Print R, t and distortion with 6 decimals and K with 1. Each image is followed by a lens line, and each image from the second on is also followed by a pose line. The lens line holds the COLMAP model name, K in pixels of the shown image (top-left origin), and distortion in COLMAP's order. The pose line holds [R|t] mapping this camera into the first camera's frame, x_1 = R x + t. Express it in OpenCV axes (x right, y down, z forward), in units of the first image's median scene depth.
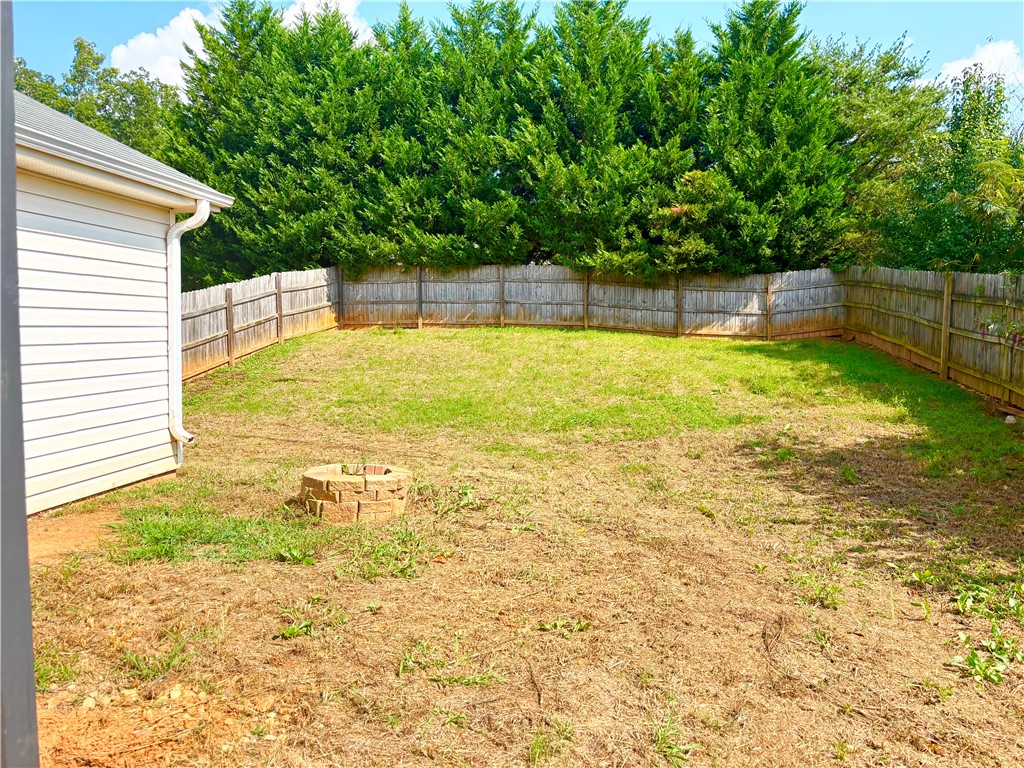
lens RADIAL K [[779.6, 0, 508.8], [0, 779.6, 379.9], [0, 0, 1]] dist [0.040424, -0.017717]
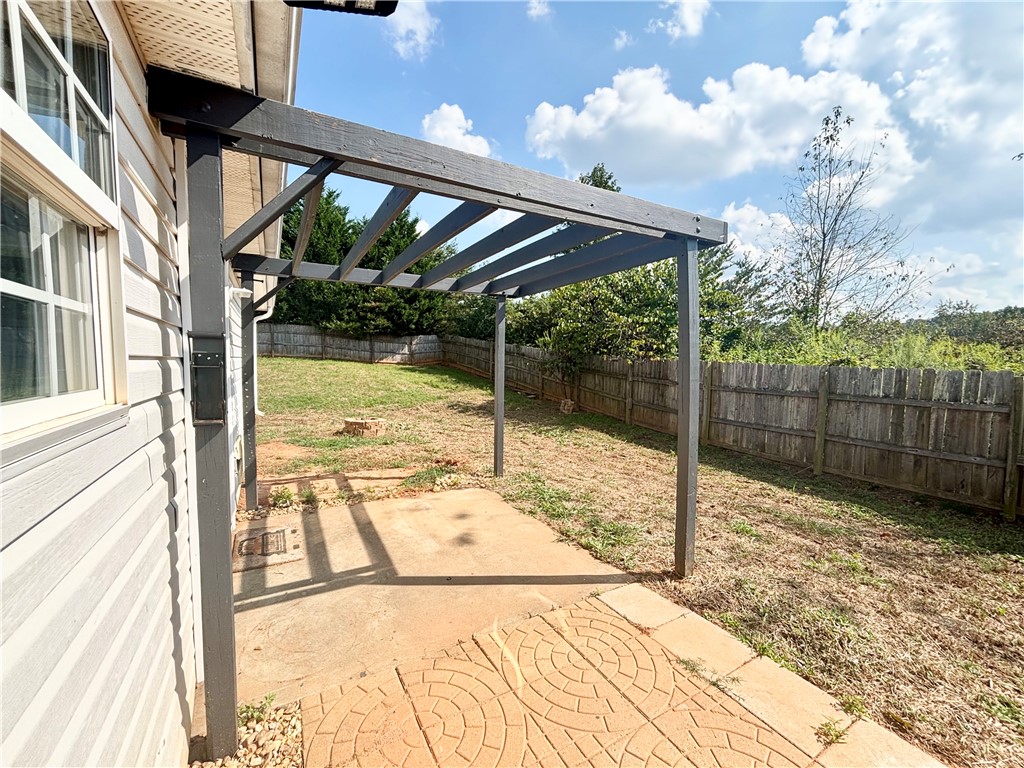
lens RADIAL K [[415.9, 0, 516.1], [0, 415.9, 386.1], [0, 0, 1]] dist [0.000076, -0.000083]
pose [[0.774070, -0.027686, 0.632494, -0.198691], [0.025714, 0.999594, 0.012284, 0.001909], [-0.632577, 0.006755, 0.774468, -0.117025]]
